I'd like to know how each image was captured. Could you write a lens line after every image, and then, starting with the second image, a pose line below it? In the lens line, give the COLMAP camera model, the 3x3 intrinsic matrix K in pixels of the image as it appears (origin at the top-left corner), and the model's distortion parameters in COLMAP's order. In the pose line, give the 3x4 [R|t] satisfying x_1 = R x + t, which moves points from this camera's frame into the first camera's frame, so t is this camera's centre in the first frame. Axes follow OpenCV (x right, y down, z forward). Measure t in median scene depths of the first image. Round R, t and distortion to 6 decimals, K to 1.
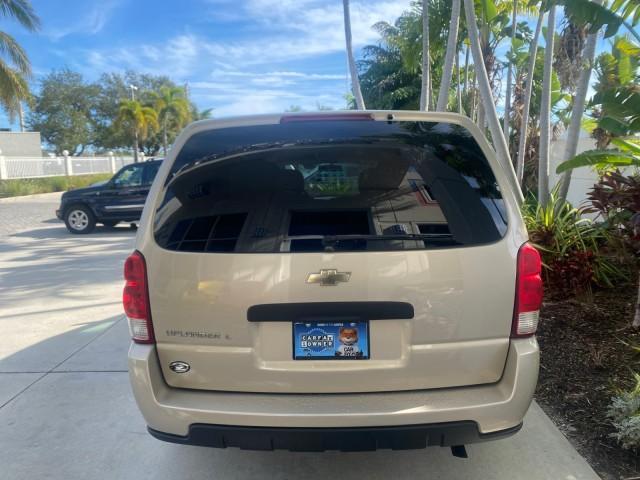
lens RADIAL K [[491.1, 0, 318.5], [0, 491.1, 239.1], [0, 0, 1]] dist [0.009304, -0.000743]
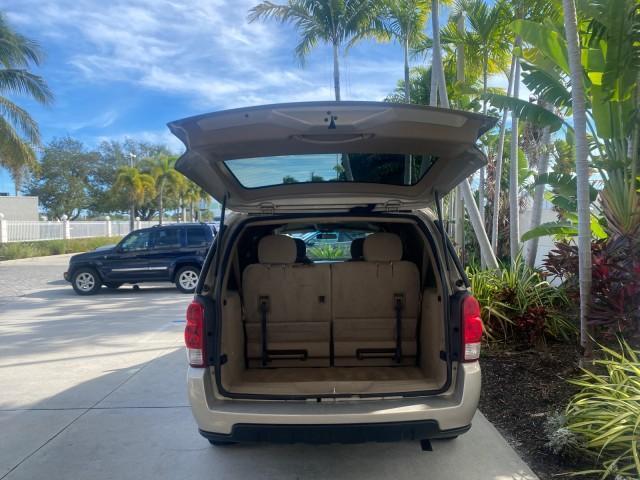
lens RADIAL K [[500.1, 0, 321.4], [0, 500.1, 240.9], [0, 0, 1]] dist [-0.000027, -0.002843]
pose [[0.999577, 0.006143, 0.028415, -0.011488], [-0.002542, 0.992148, -0.125046, 0.007663], [-0.028960, 0.124920, 0.991744, -0.099692]]
